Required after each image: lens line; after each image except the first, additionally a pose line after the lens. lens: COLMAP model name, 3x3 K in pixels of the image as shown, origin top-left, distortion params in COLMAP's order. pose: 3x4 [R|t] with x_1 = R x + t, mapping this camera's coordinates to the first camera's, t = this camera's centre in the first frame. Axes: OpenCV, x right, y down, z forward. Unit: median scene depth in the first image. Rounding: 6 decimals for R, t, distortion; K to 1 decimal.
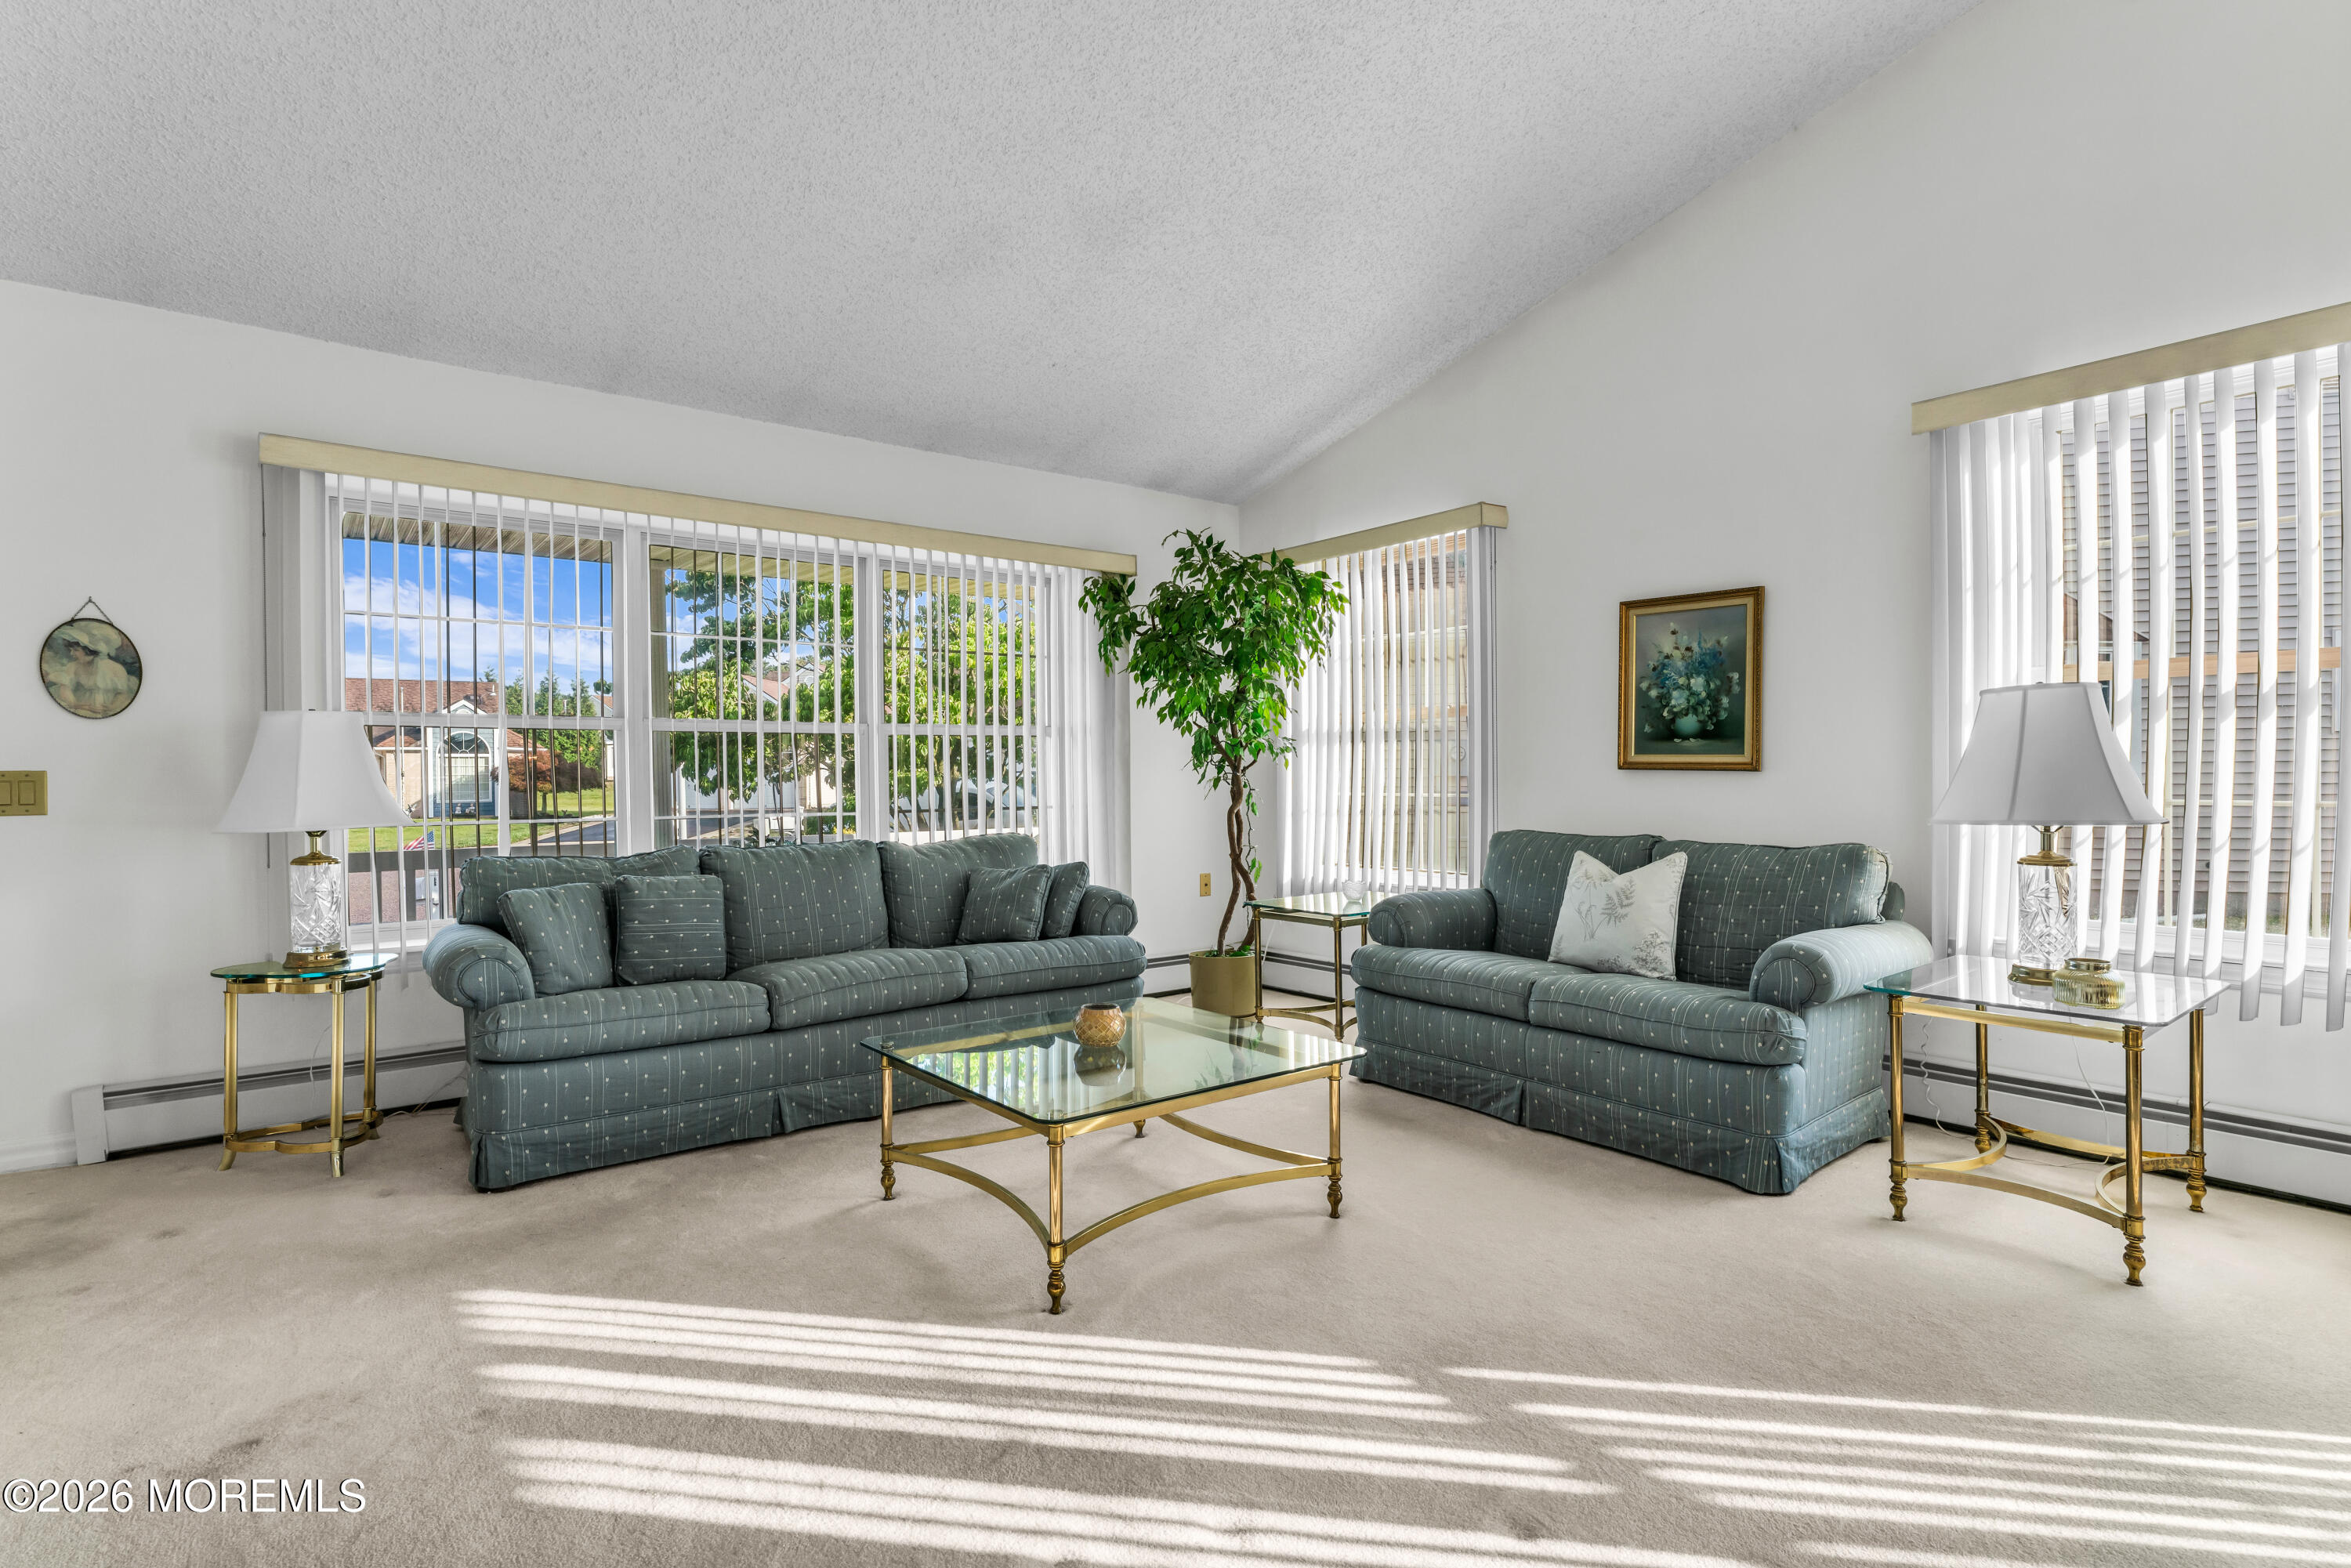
lens RADIAL K [[1163.2, 0, 1169.1], [0, 1163.2, 778.4], [0, 0, 1]] dist [0.004170, -0.002207]
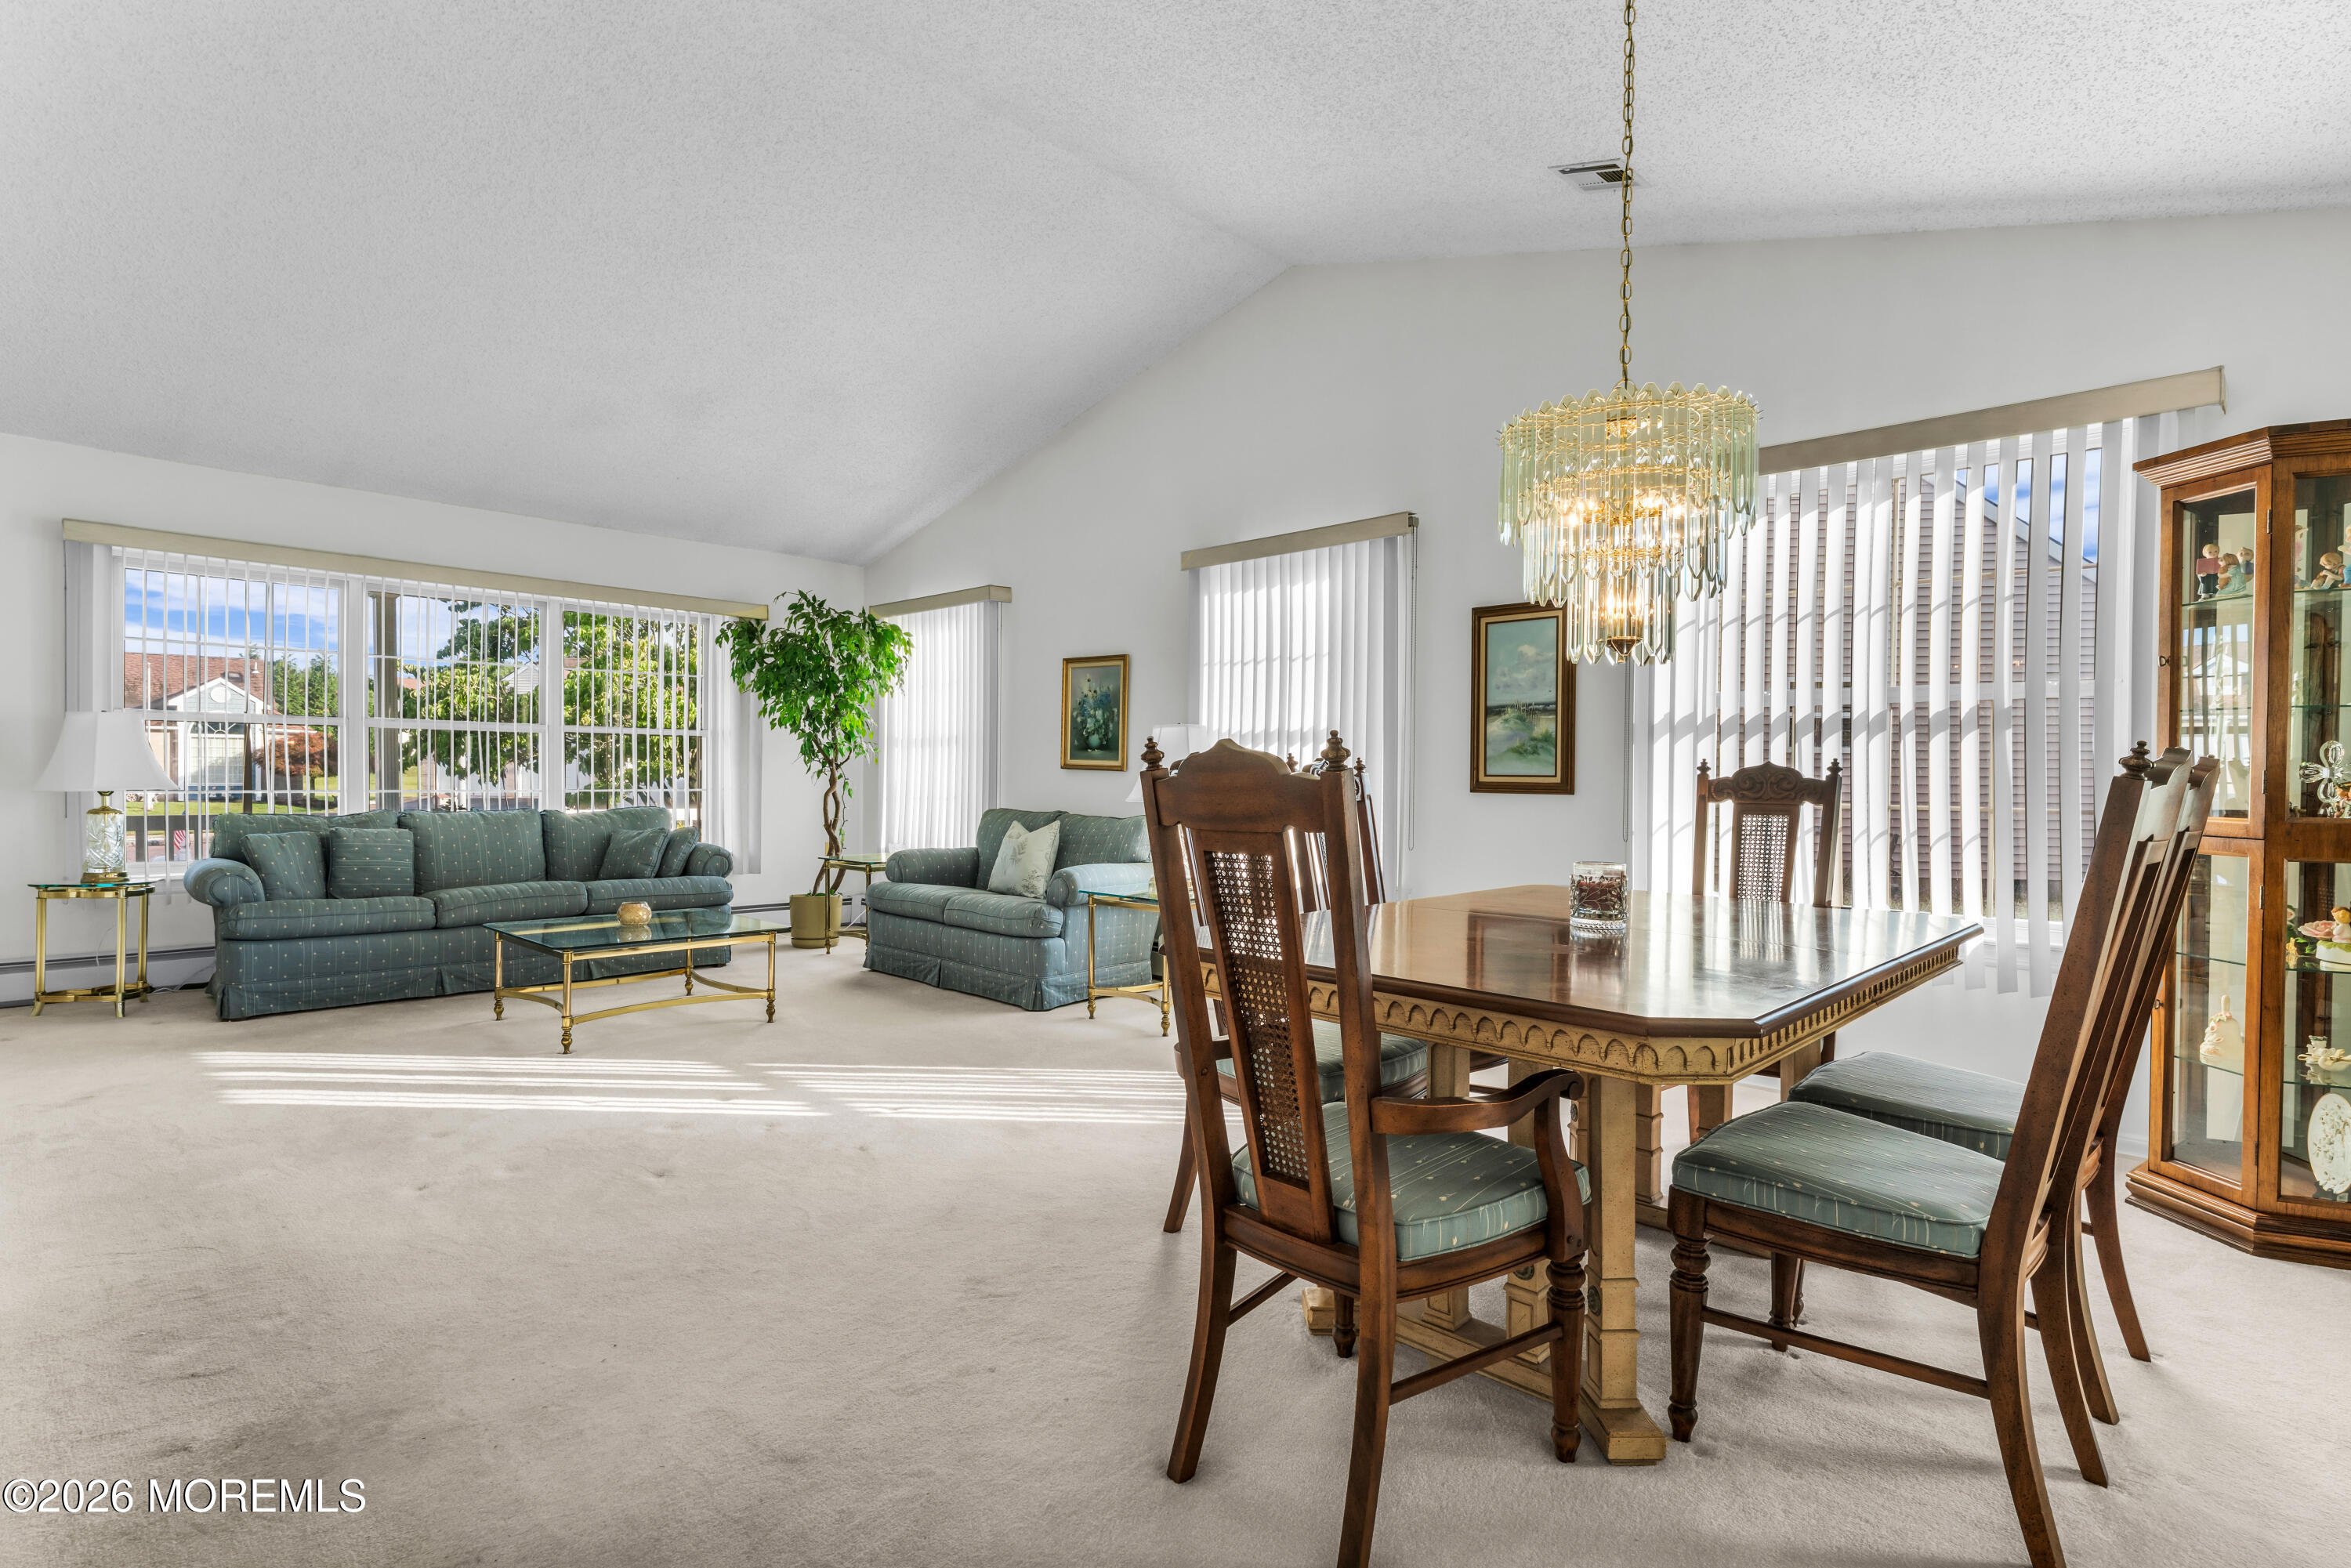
lens RADIAL K [[1163.2, 0, 1174.3], [0, 1163.2, 788.4], [0, 0, 1]] dist [0.004170, -0.002207]
pose [[0.990155, 0.017383, 0.138894, 0.358713], [-0.018779, 0.999785, 0.008746, 0.001899], [-0.138712, -0.011269, 0.990269, -0.577353]]
